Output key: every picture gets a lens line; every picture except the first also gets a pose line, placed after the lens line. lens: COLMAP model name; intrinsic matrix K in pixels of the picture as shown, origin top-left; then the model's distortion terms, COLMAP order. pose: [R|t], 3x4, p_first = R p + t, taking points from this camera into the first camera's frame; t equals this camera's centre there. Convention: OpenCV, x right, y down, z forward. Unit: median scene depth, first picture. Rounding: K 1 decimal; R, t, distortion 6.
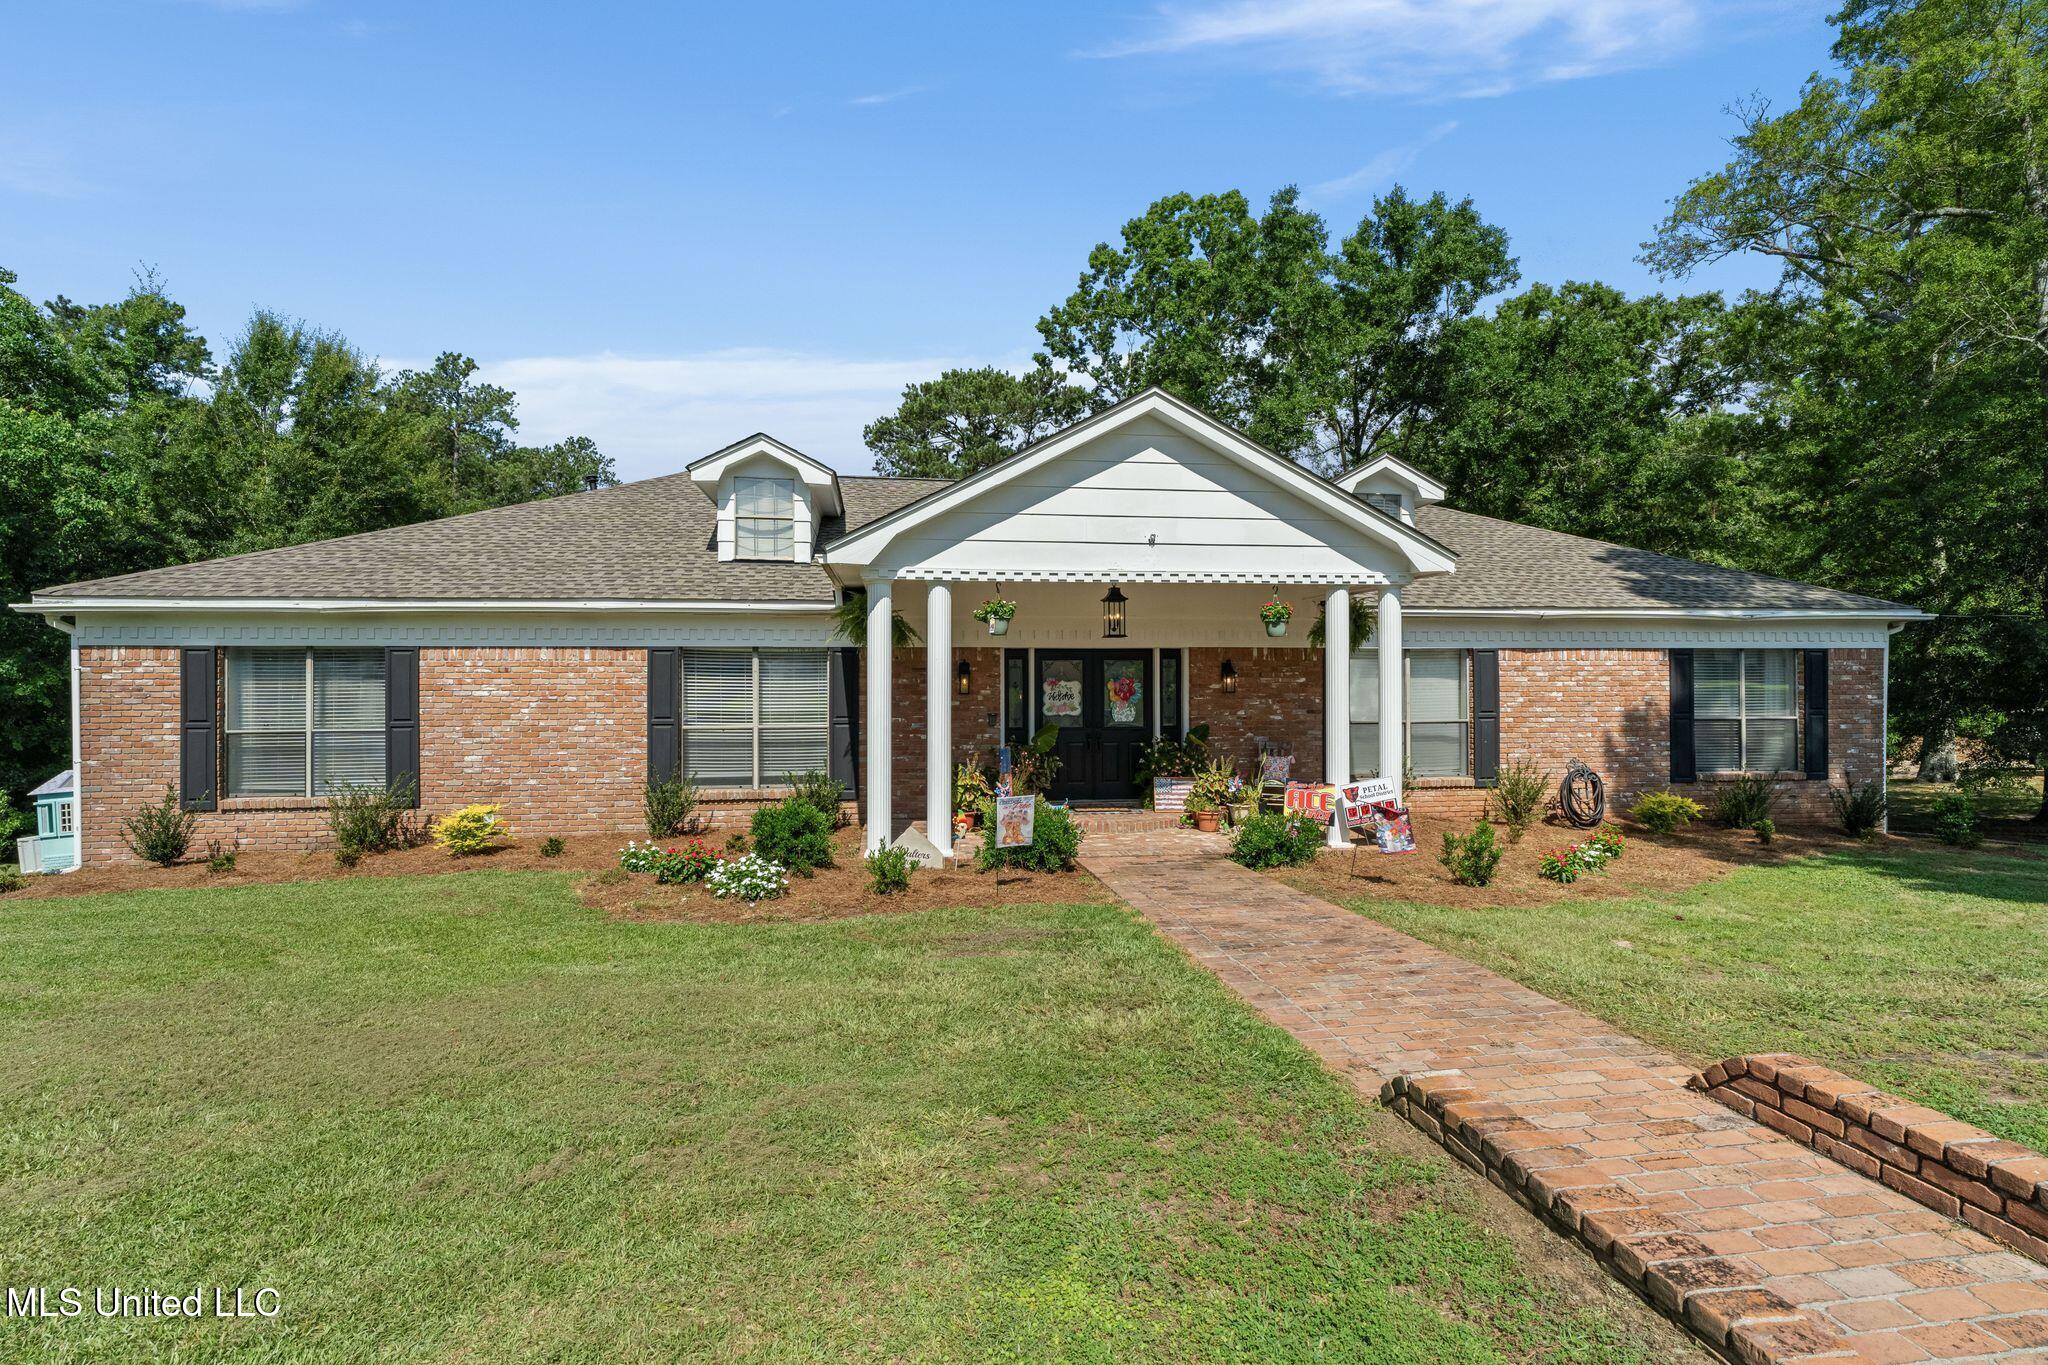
lens RADIAL K [[917.7, 0, 1023.0], [0, 917.7, 688.7], [0, 0, 1]] dist [-0.006451, 0.002683]
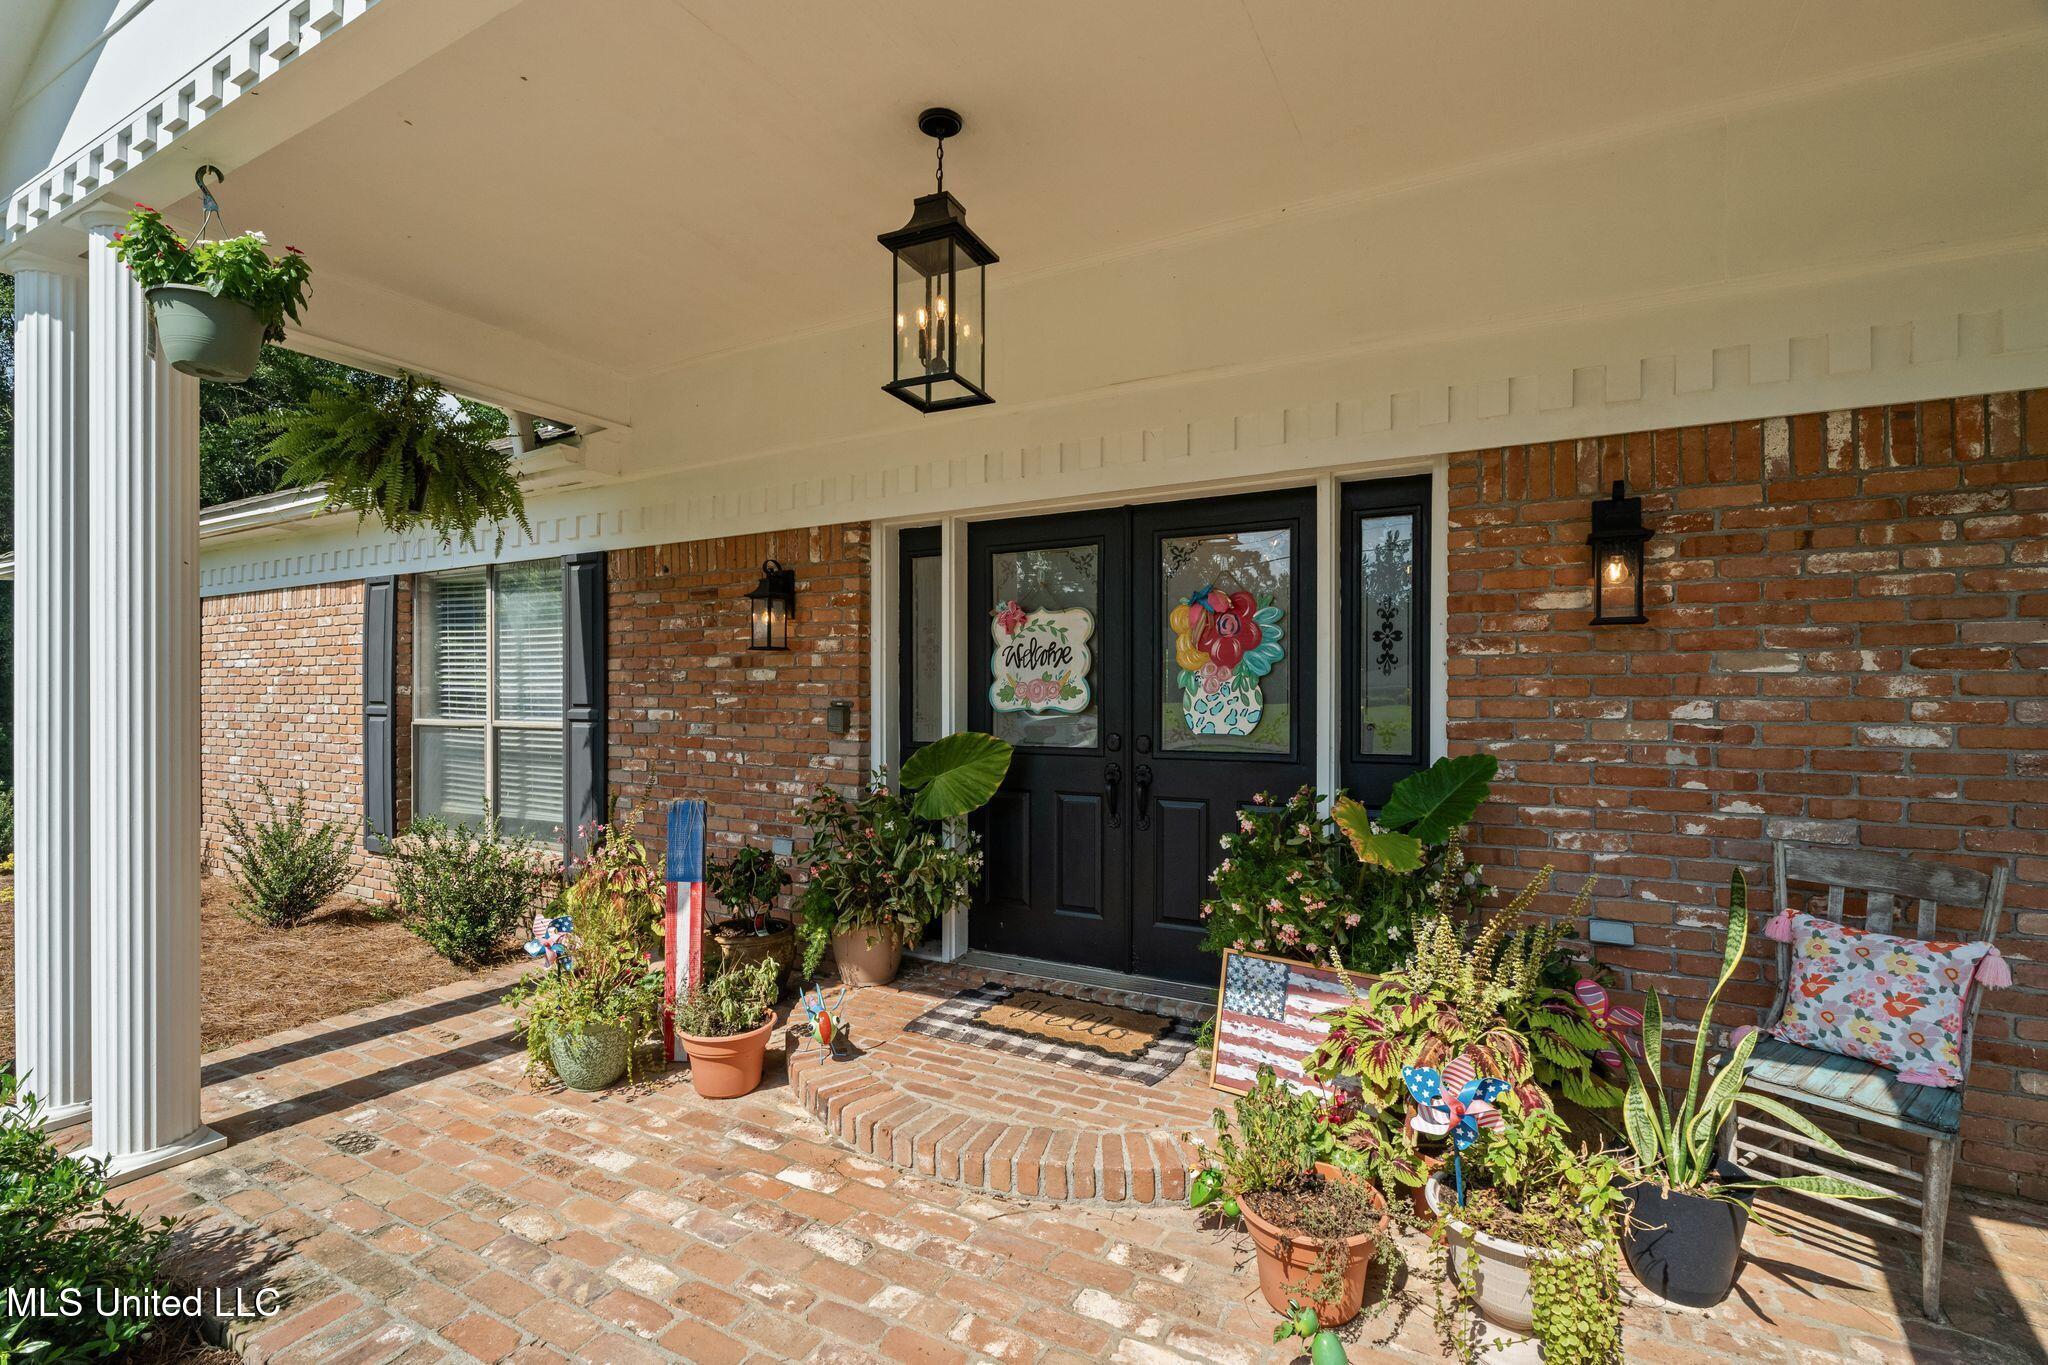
lens RADIAL K [[917.7, 0, 1023.2], [0, 917.7, 707.5], [0, 0, 1]] dist [-0.006451, 0.002683]
pose [[0.811107, 0.010338, -0.584806, 0.236672], [-0.007736, 0.999946, 0.006948, 0.025298], [0.584847, -0.001112, 0.811143, 0.717818]]
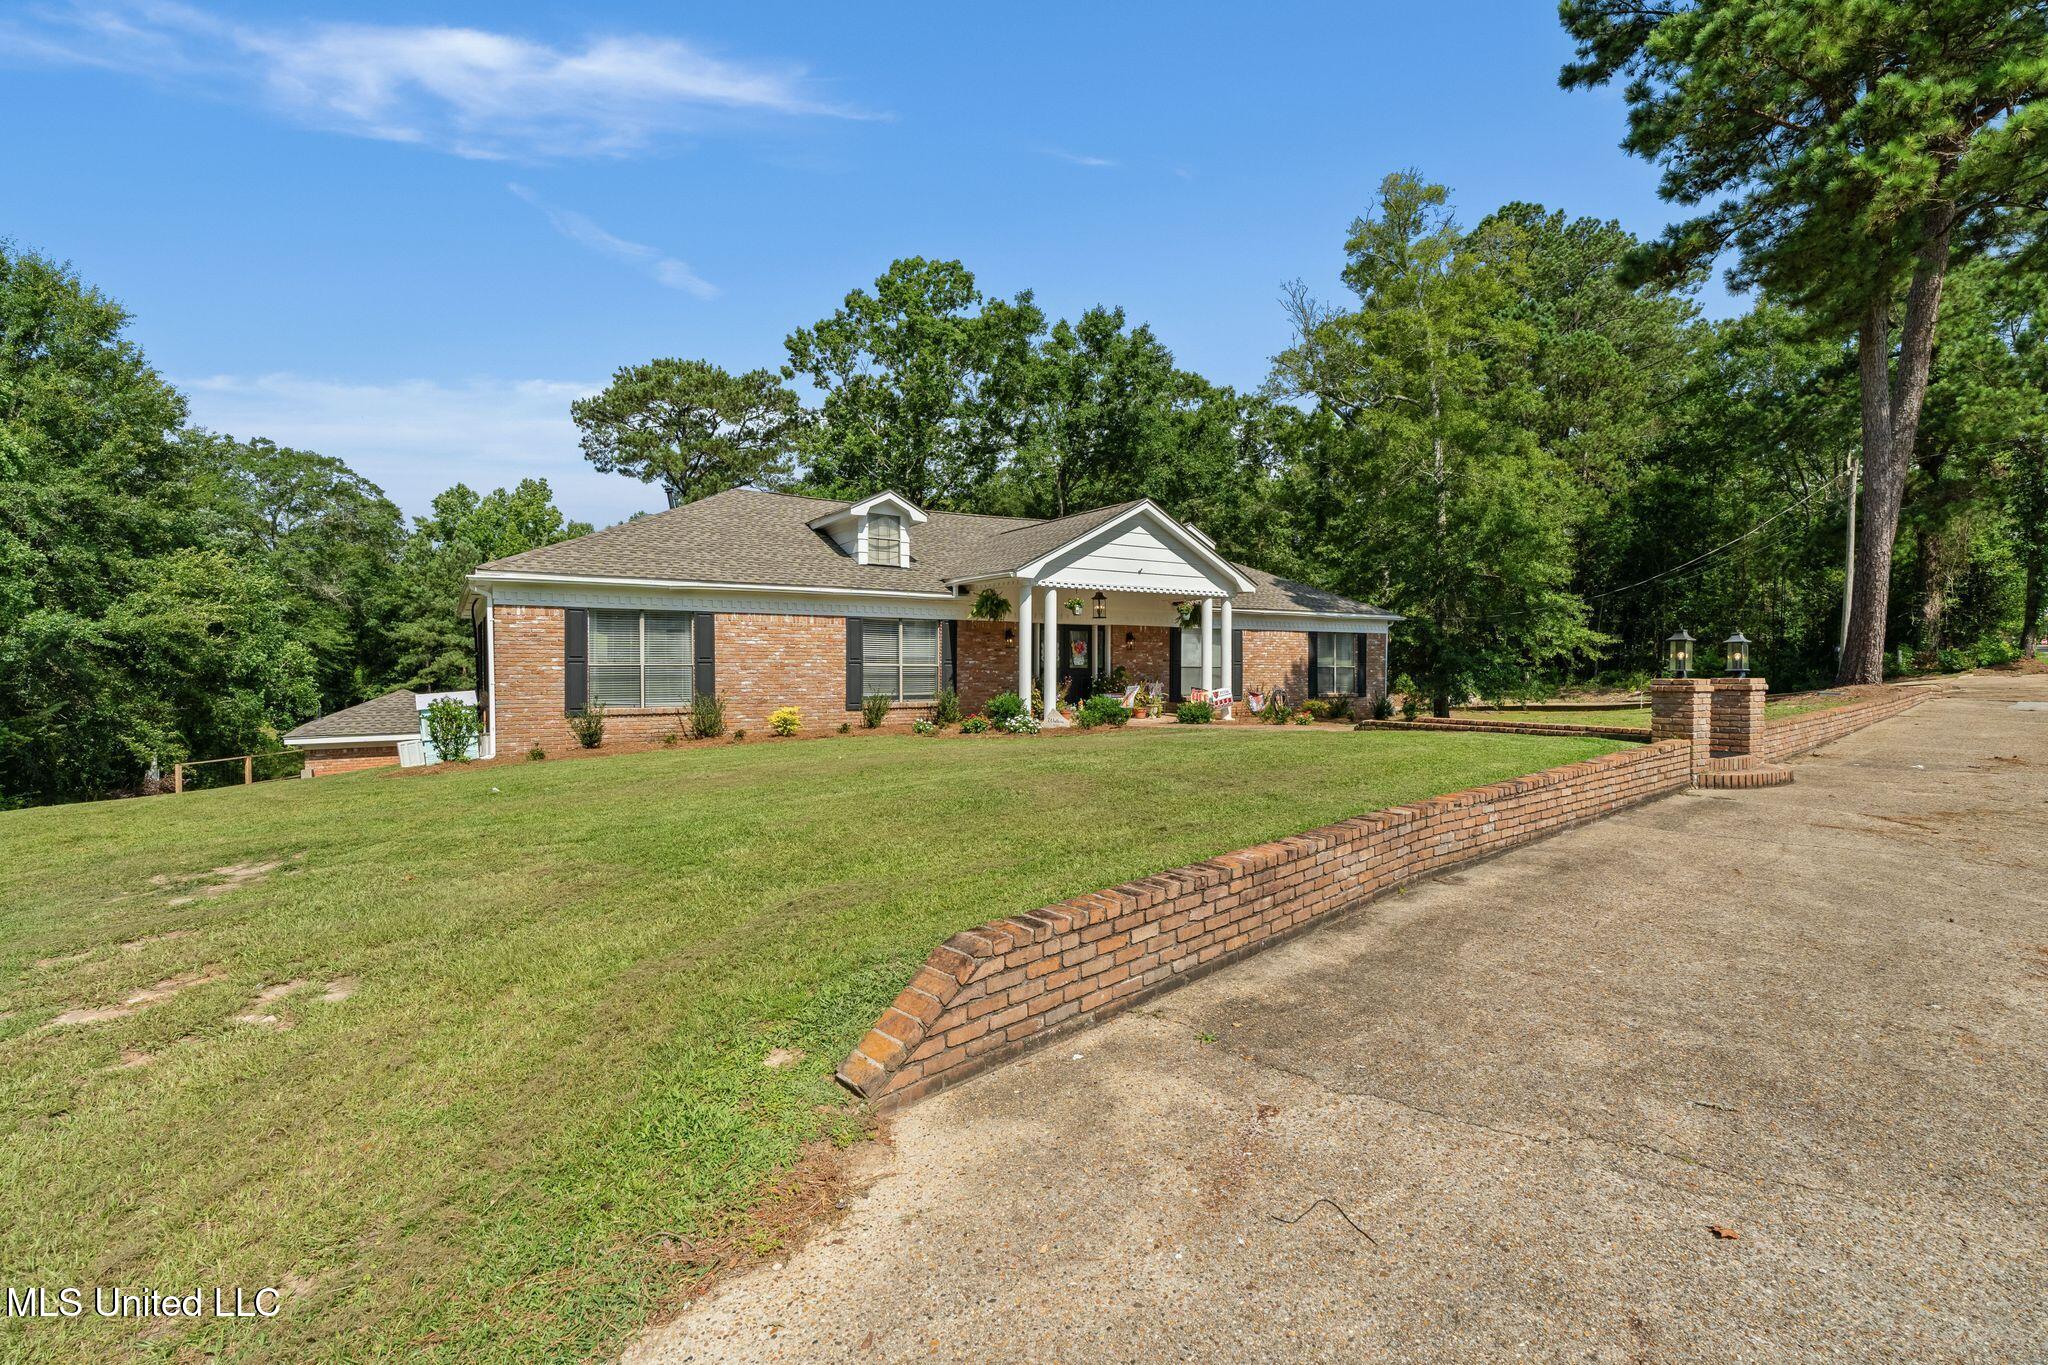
lens RADIAL K [[917.7, 0, 1013.3], [0, 917.7, 689.4], [0, 0, 1]] dist [-0.006451, 0.002683]
pose [[0.909201, -0.005172, 0.416325, -0.764385], [-0.001789, 0.999865, 0.016328, 0.054766], [-0.416354, -0.015590, 0.909069, -0.593058]]
